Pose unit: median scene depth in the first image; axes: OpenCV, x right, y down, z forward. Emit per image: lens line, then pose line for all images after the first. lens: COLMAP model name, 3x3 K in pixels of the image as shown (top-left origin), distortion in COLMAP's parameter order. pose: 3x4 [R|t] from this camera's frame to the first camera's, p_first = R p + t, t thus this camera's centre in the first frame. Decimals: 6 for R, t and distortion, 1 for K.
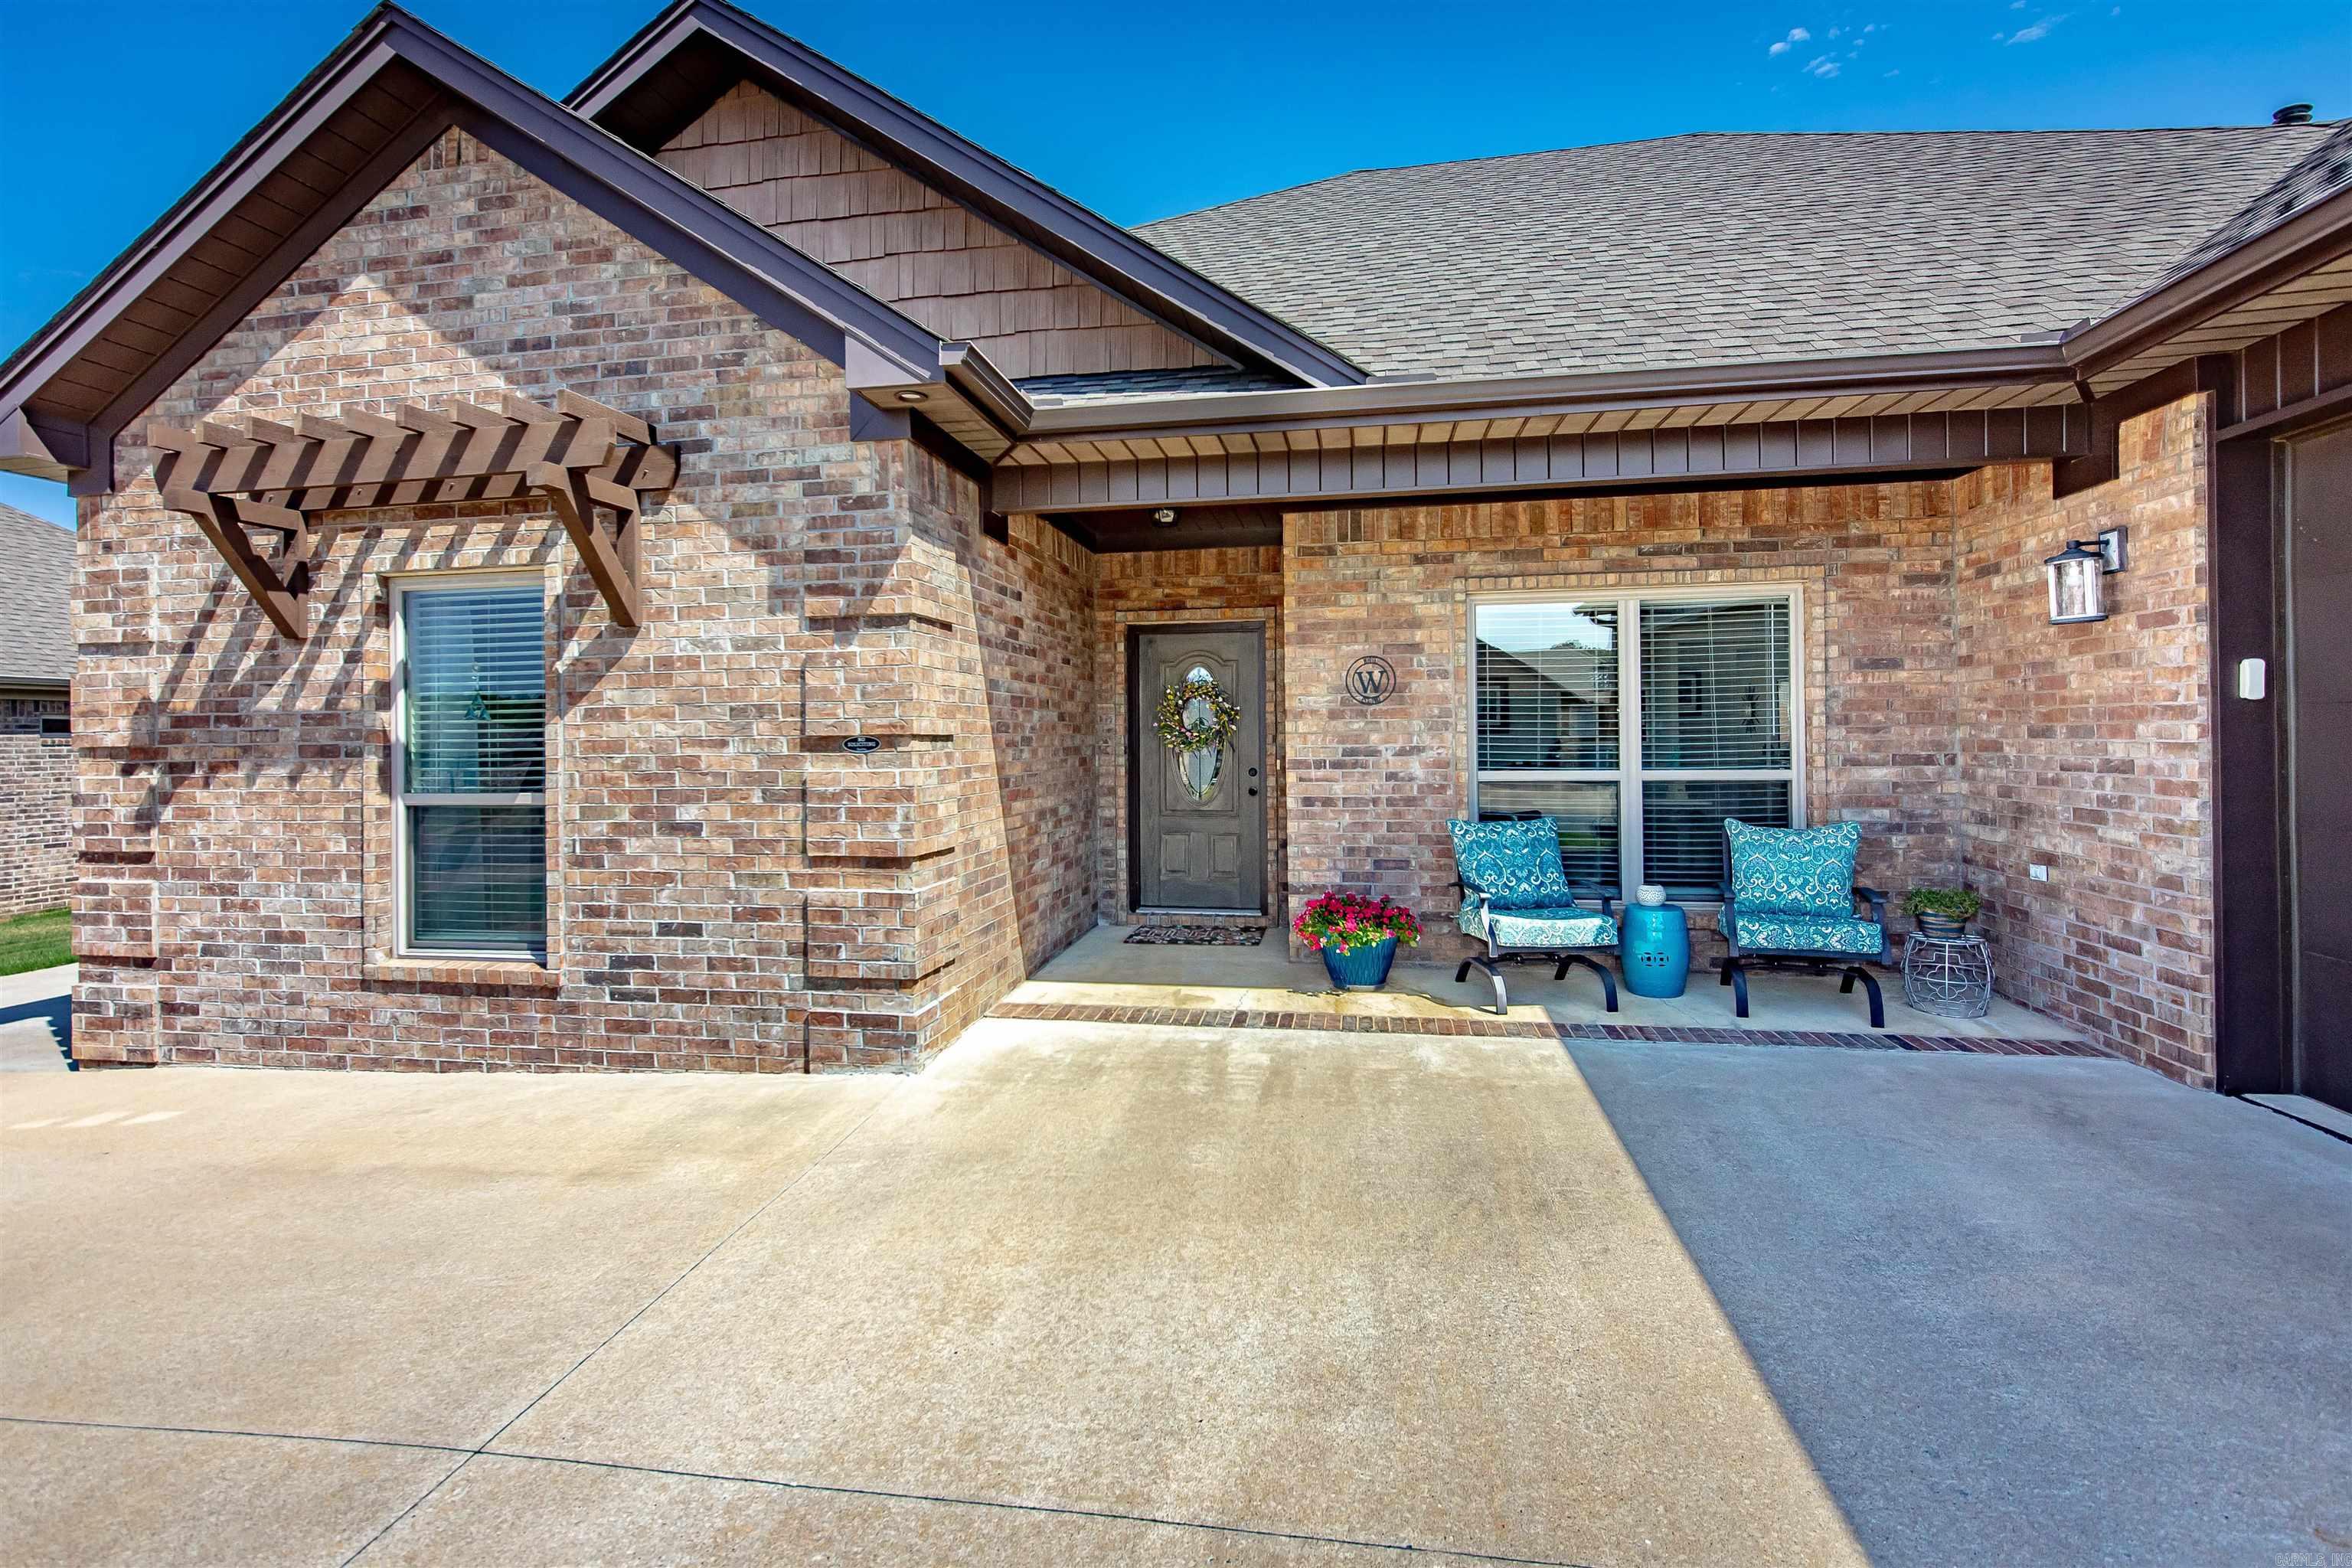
lens RADIAL K [[1075.0, 0, 1164.0], [0, 1075.0, 732.1], [0, 0, 1]] dist [-0.000449, 0.001401]
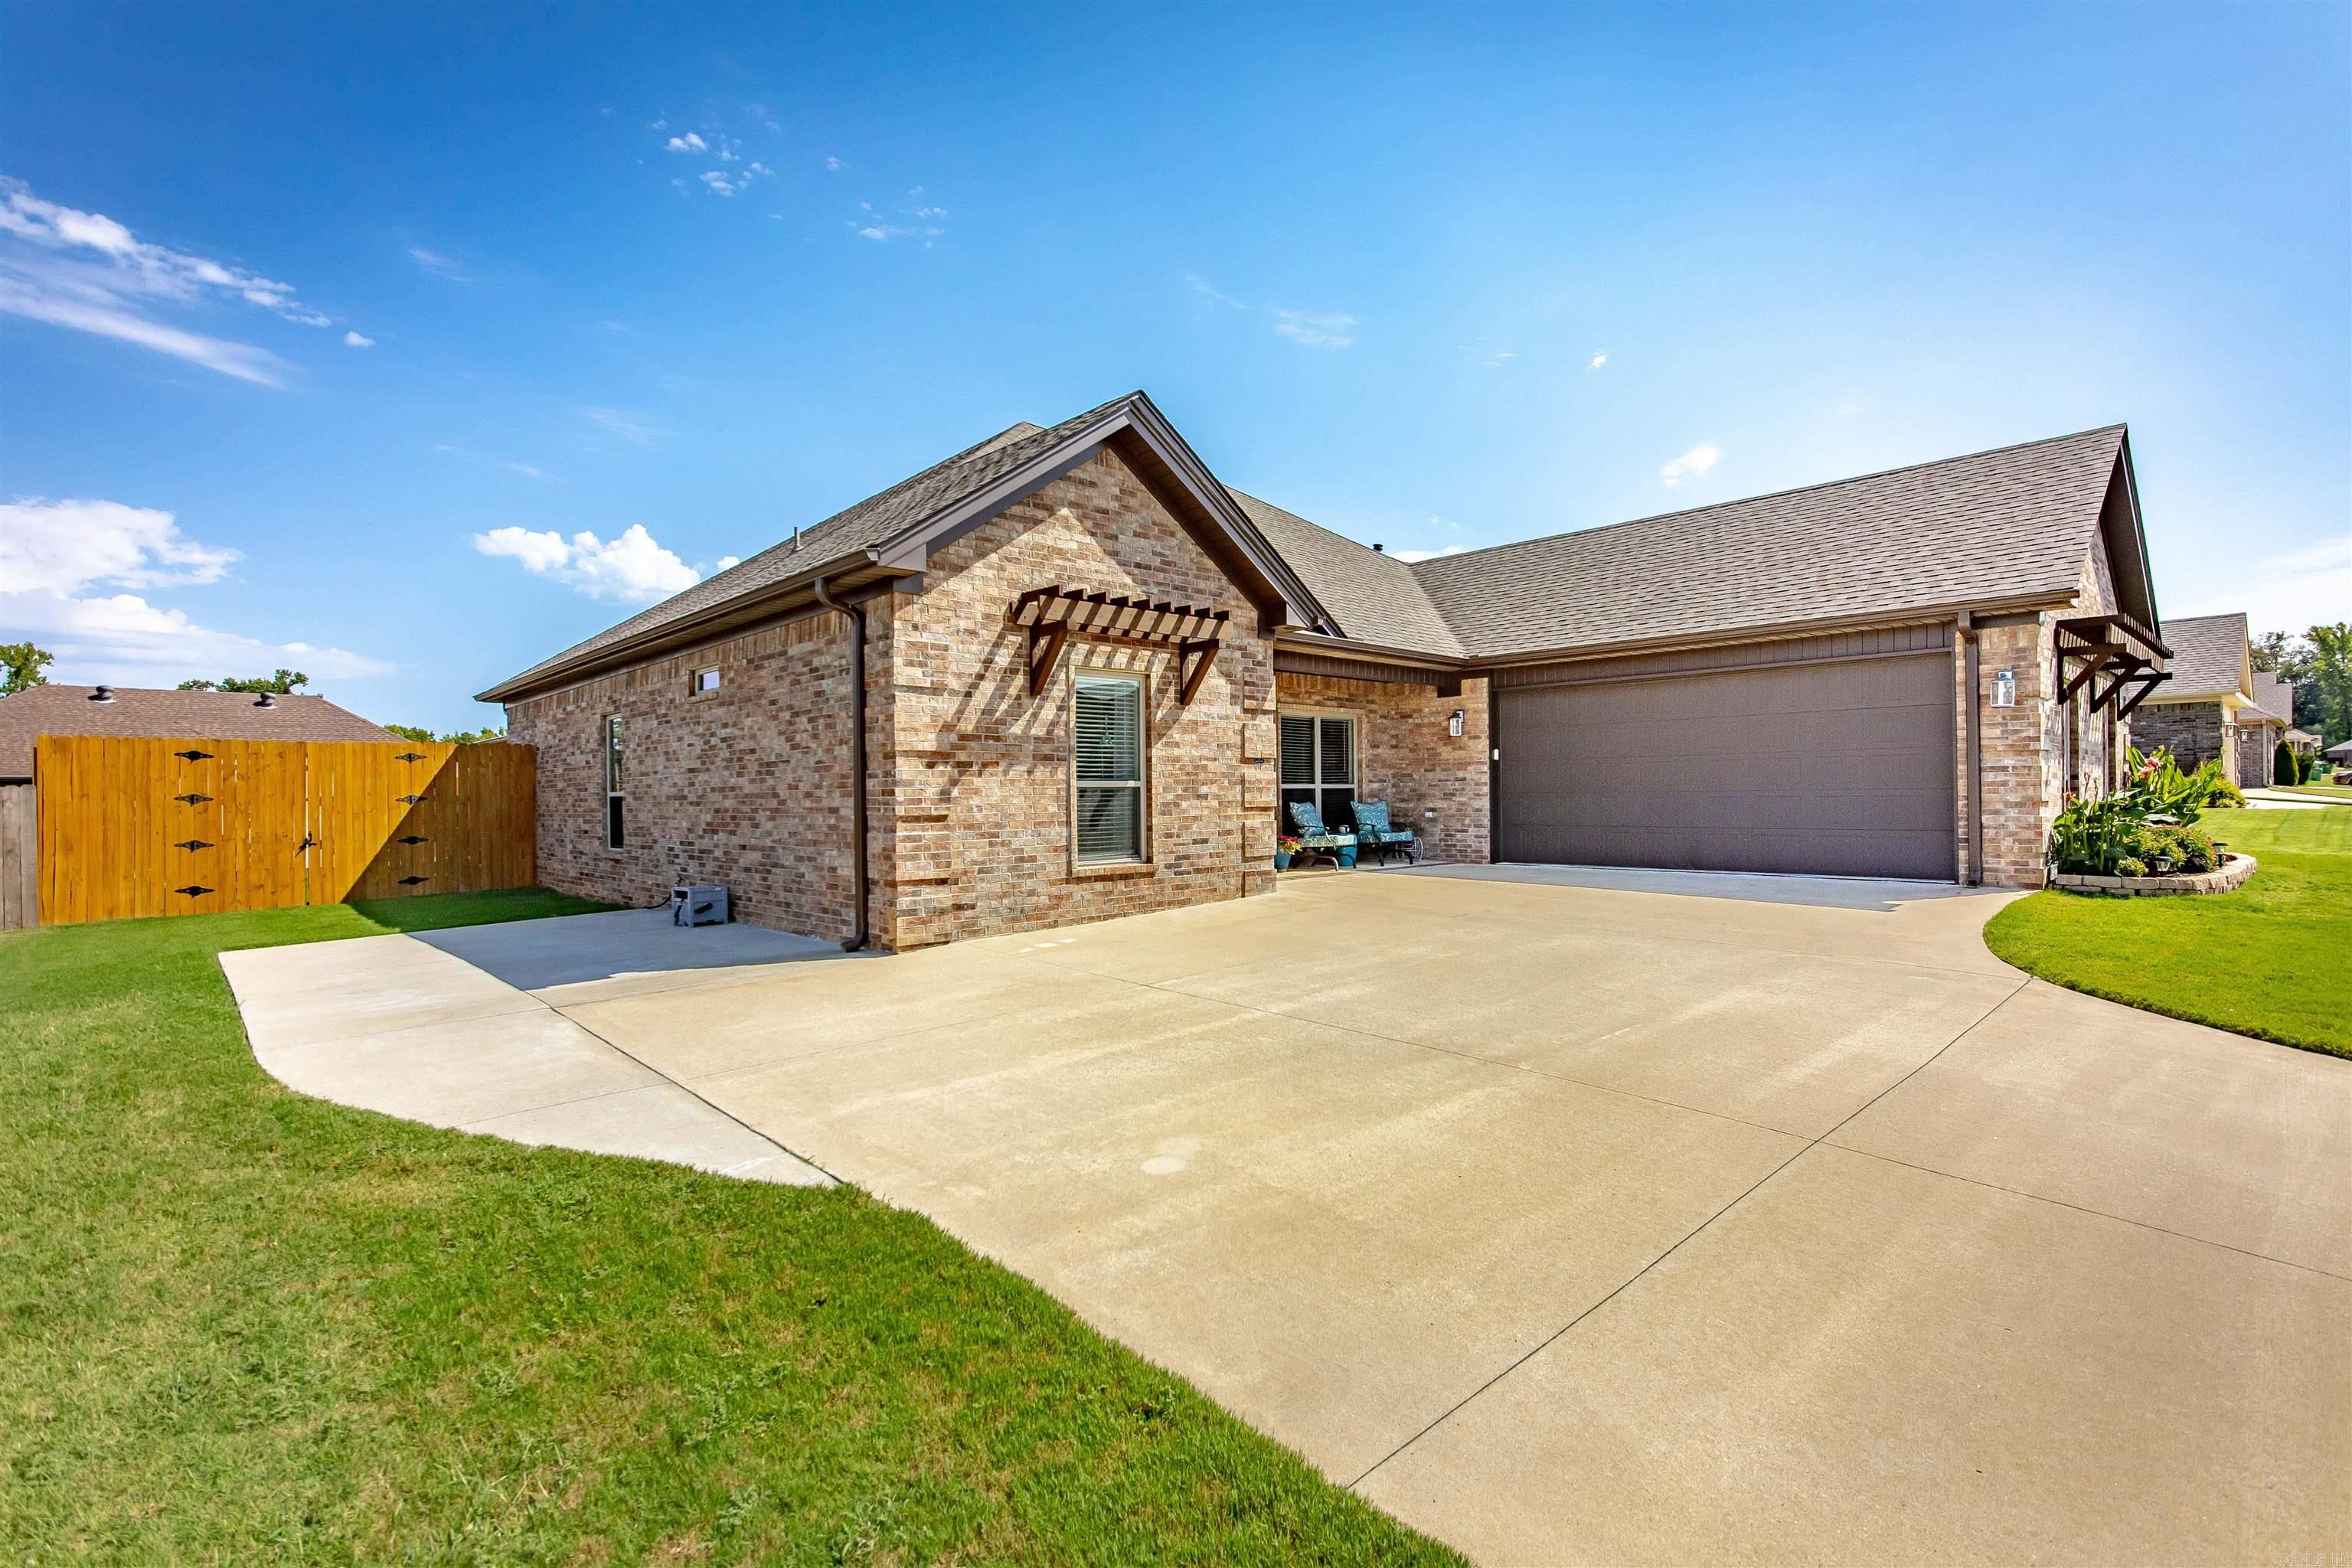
lens RADIAL K [[1087.4, 0, 1175.1], [0, 1087.4, 795.2], [0, 0, 1]] dist [0.014639, 0.000152]
pose [[0.594239, 0.006755, 0.804260, -2.158313], [0.000978, 0.999958, -0.009121, 0.100320], [-0.804288, 0.006207, 0.594207, -0.293852]]
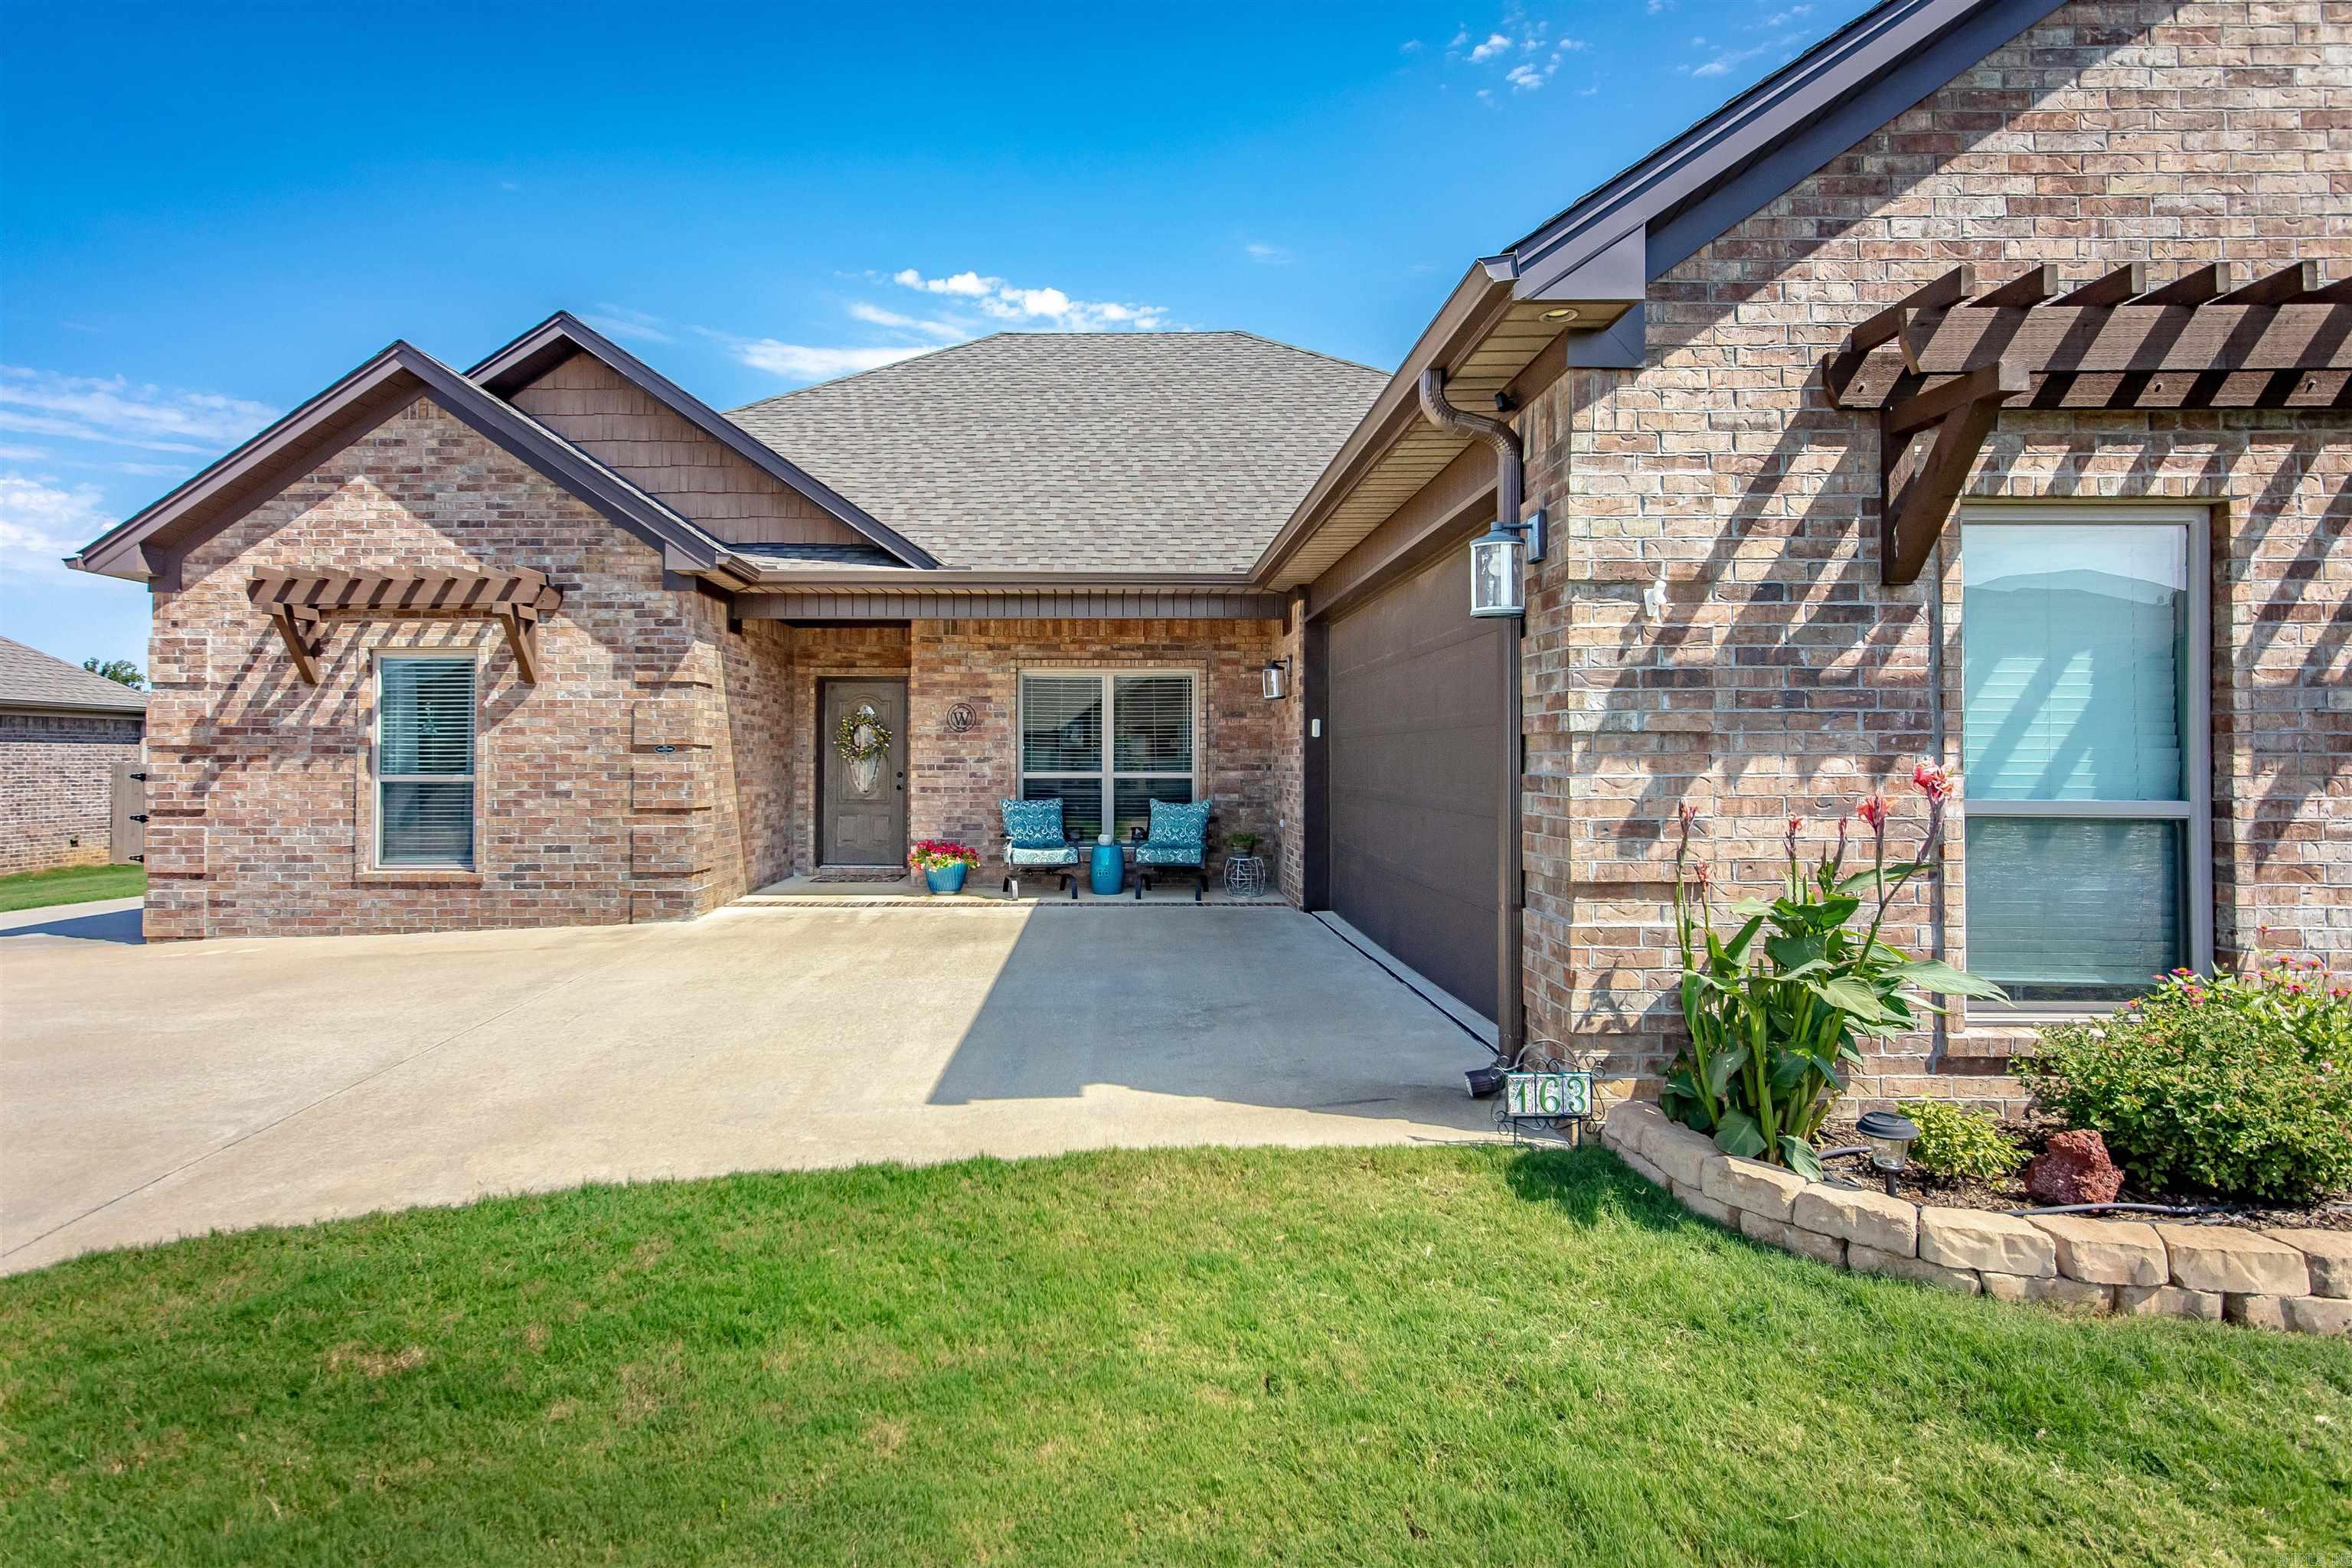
lens RADIAL K [[1237.8, 0, 1105.7], [0, 1237.8, 739.1], [0, 0, 1]] dist [0.002350, 0.000927]
pose [[0.984088, 0.015629, 0.176994, 0.087549], [-0.013161, 0.999799, -0.015112, 0.014467], [-0.177194, 0.012542, 0.984096, -1.162514]]
